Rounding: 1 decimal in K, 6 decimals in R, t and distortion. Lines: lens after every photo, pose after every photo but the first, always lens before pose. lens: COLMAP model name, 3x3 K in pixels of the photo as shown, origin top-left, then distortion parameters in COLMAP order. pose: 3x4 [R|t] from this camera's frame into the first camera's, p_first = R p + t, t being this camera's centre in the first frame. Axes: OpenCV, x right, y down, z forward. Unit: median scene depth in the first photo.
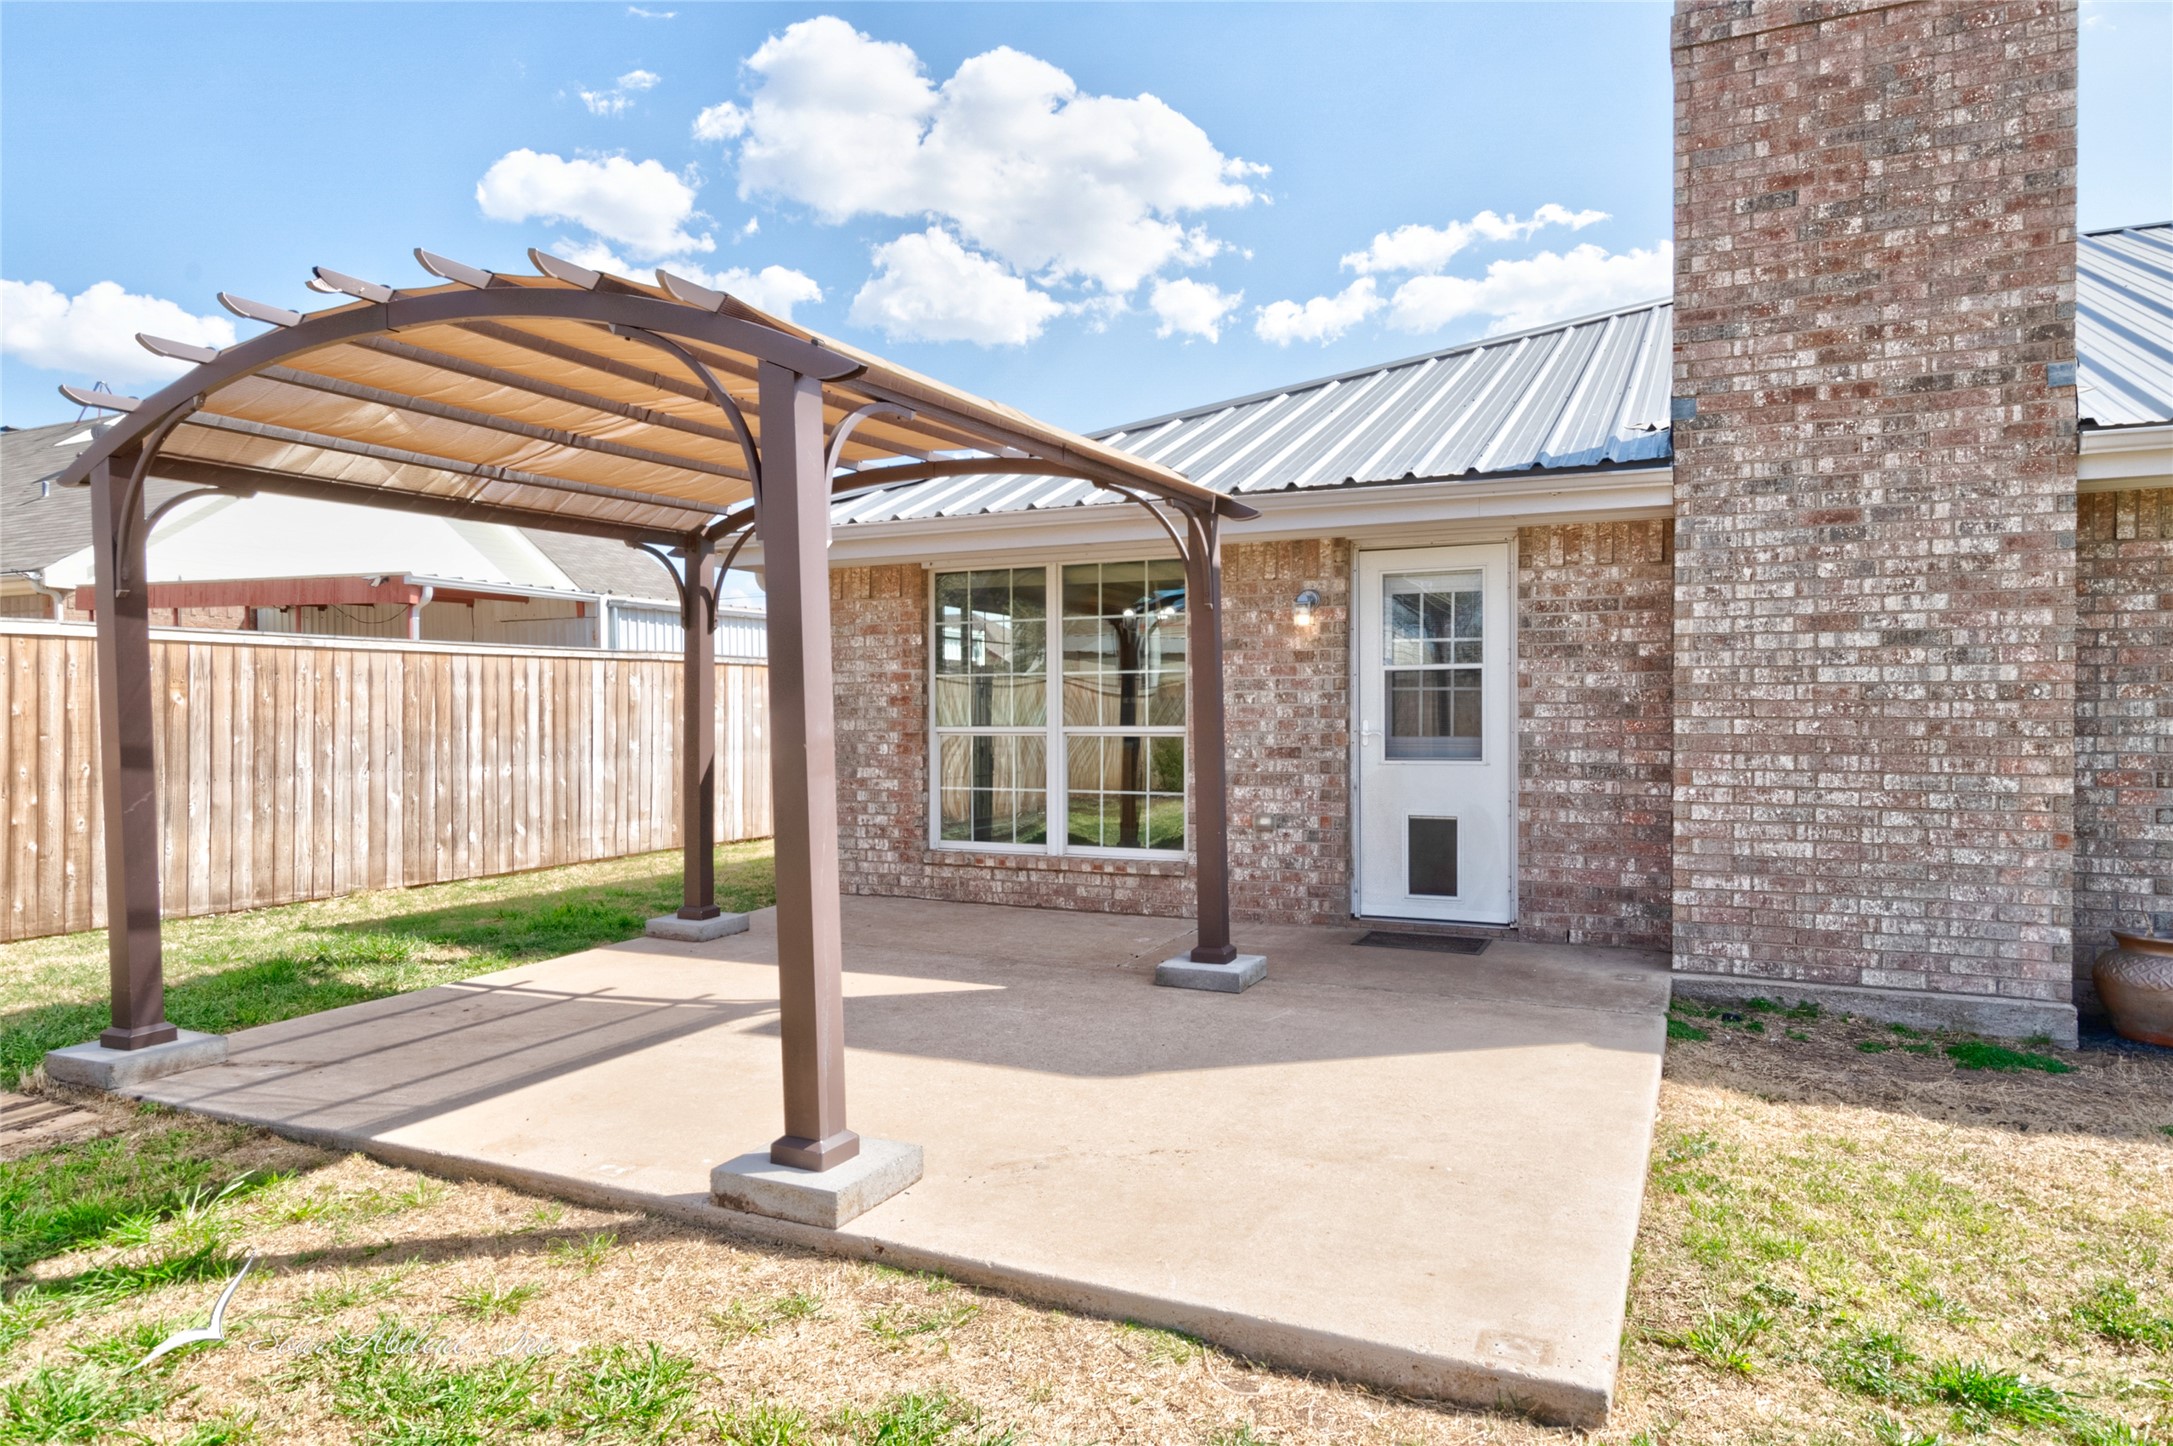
lens RADIAL K [[1338.0, 0, 1083.1], [0, 1338.0, 735.9], [0, 0, 1]] dist [0.001696, 0.002159]
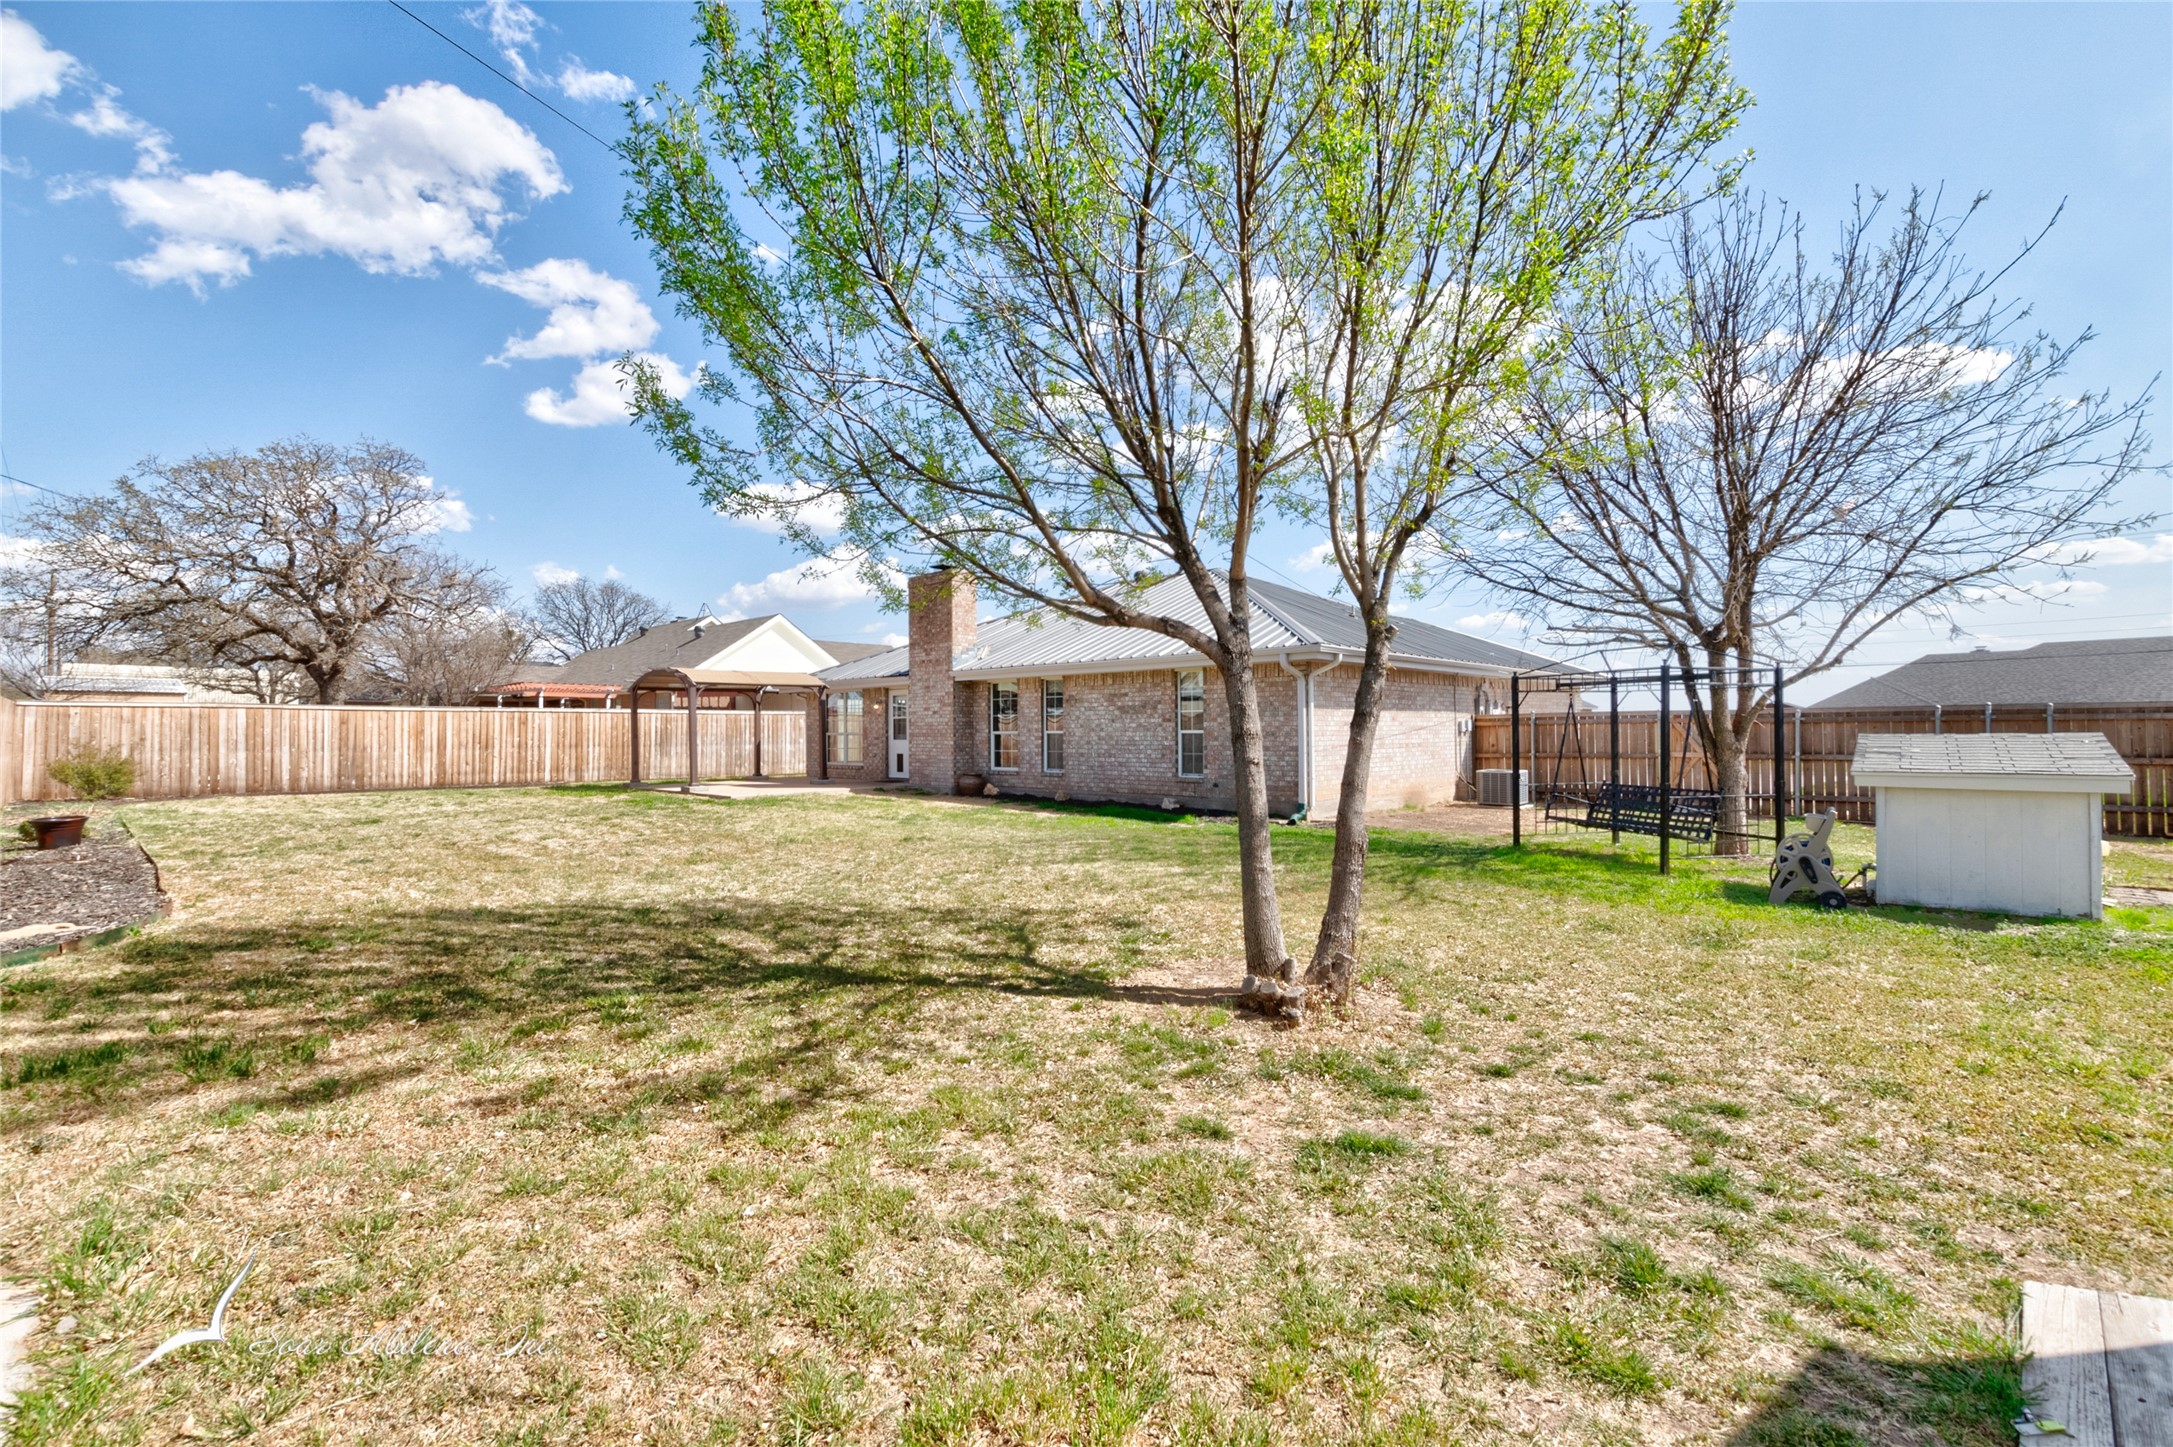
lens RADIAL K [[960.7, 0, 1086.9], [0, 960.7, 688.5], [0, 0, 1]] dist [-0.005695, 0.000023]
pose [[0.946107, -0.021032, -0.323170, 1.826858], [0.002874, 0.998395, -0.056564, 0.029743], [0.323841, 0.052587, 0.944649, -1.704612]]
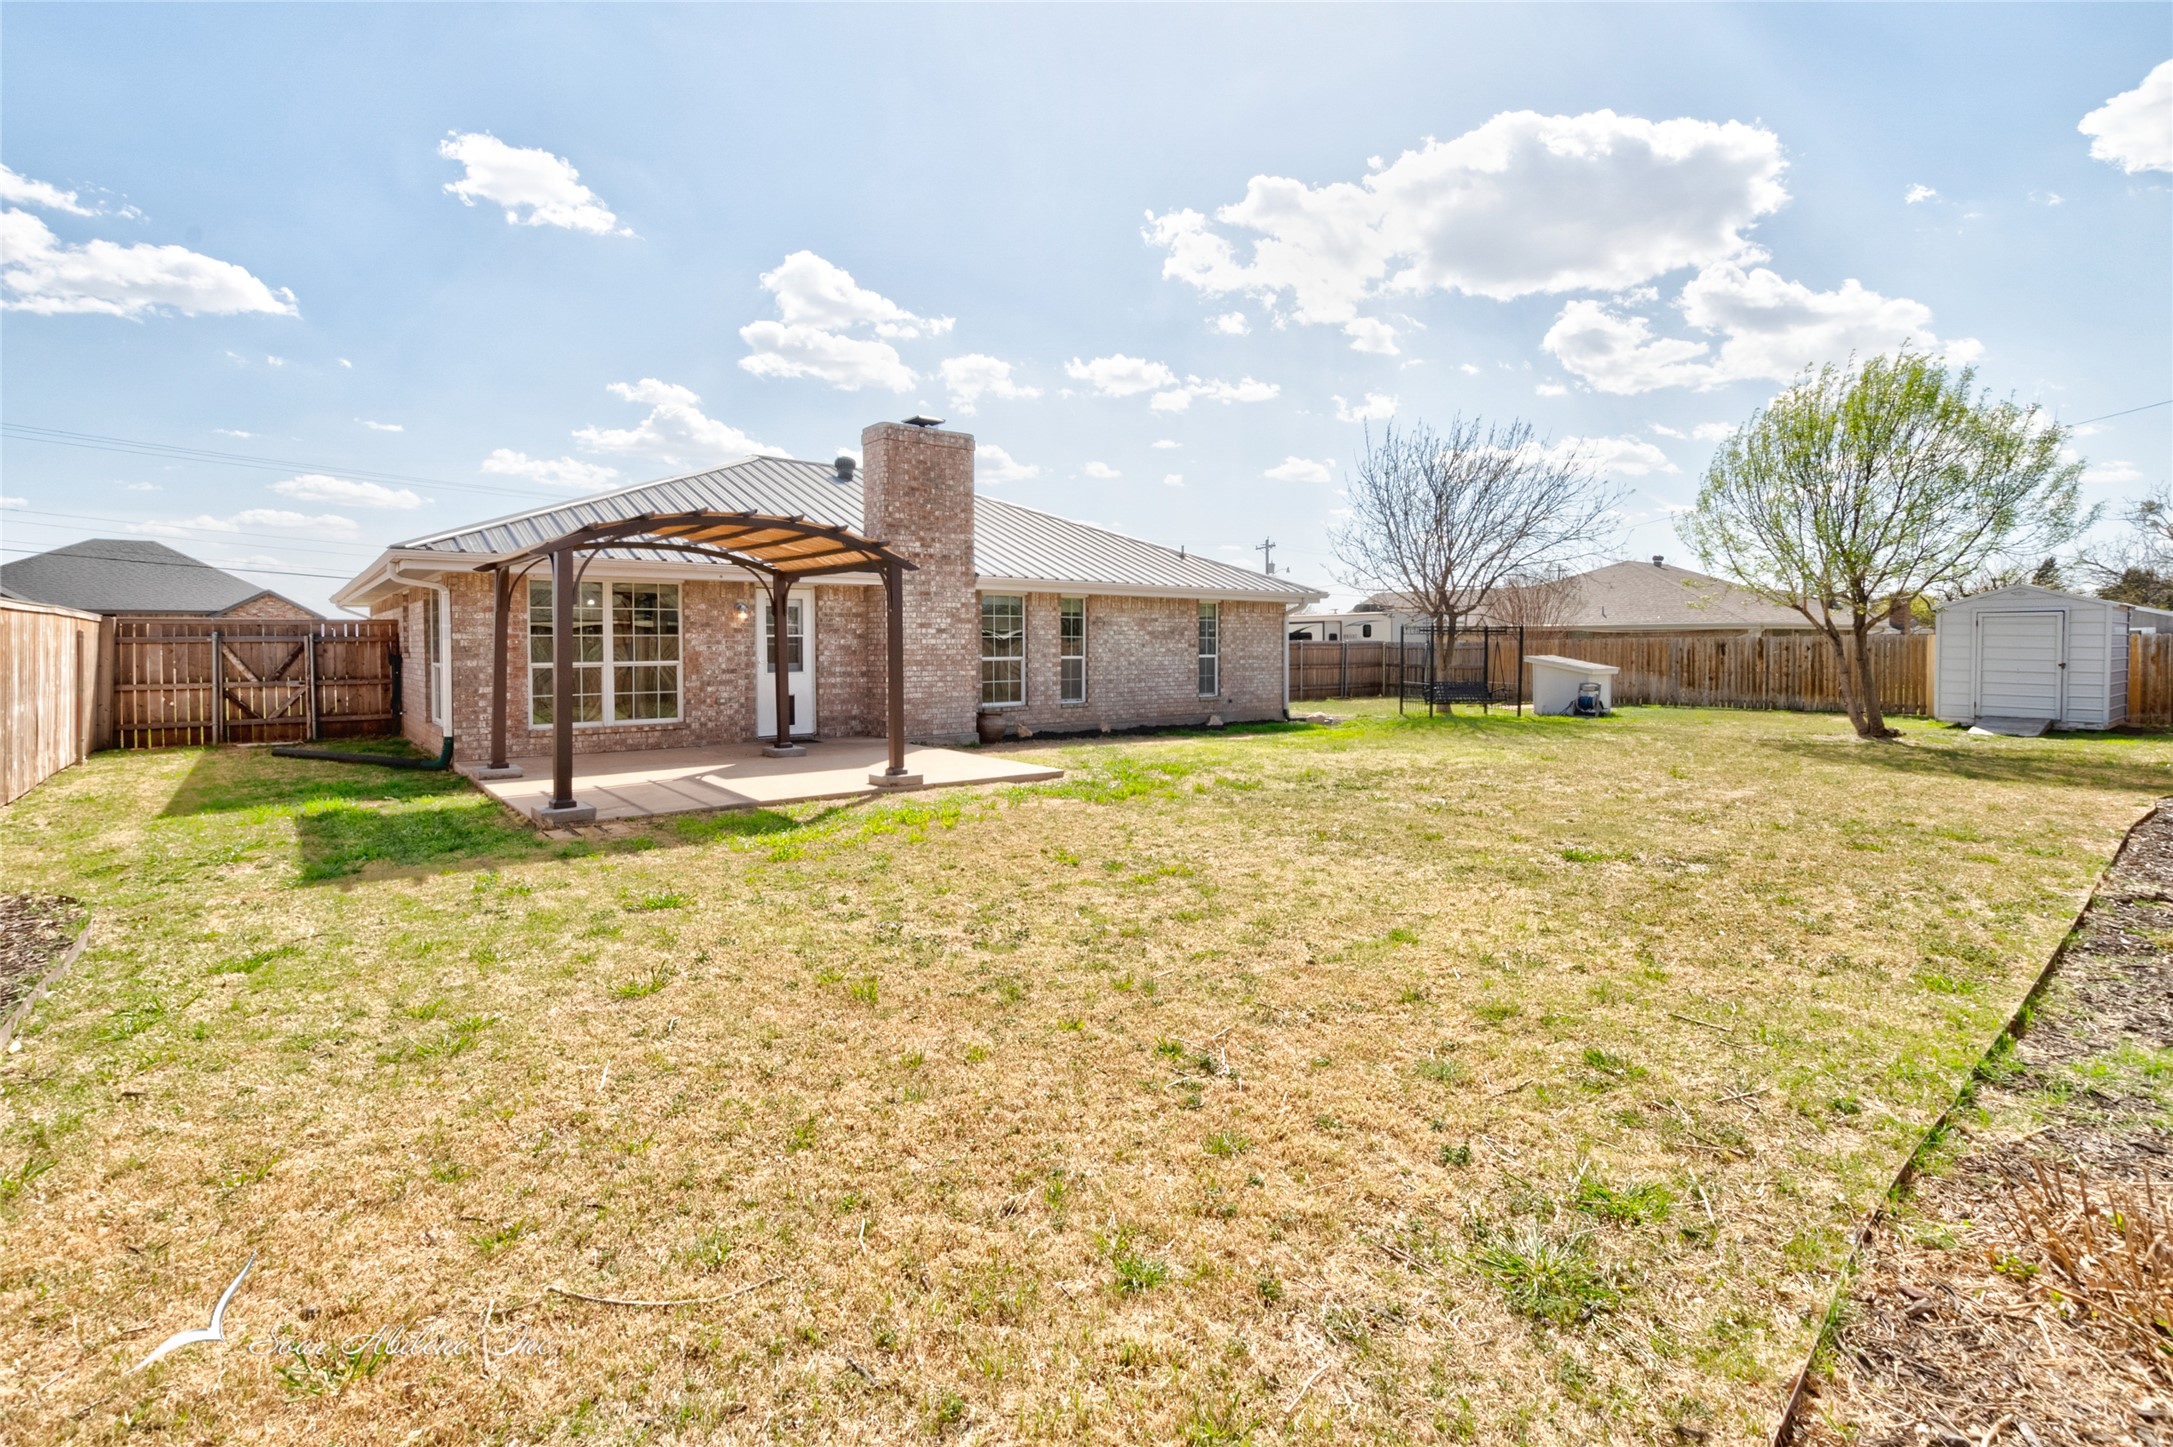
lens RADIAL K [[991.6, 0, 1091.7], [0, 991.6, 647.9], [0, 0, 1]] dist [0.002505, 0.000158]
pose [[0.427483, -0.000834, 0.904023, -1.210134], [0.020480, 0.999752, -0.008762, -0.000145], [-0.903792, 0.022260, 0.427394, -0.338176]]
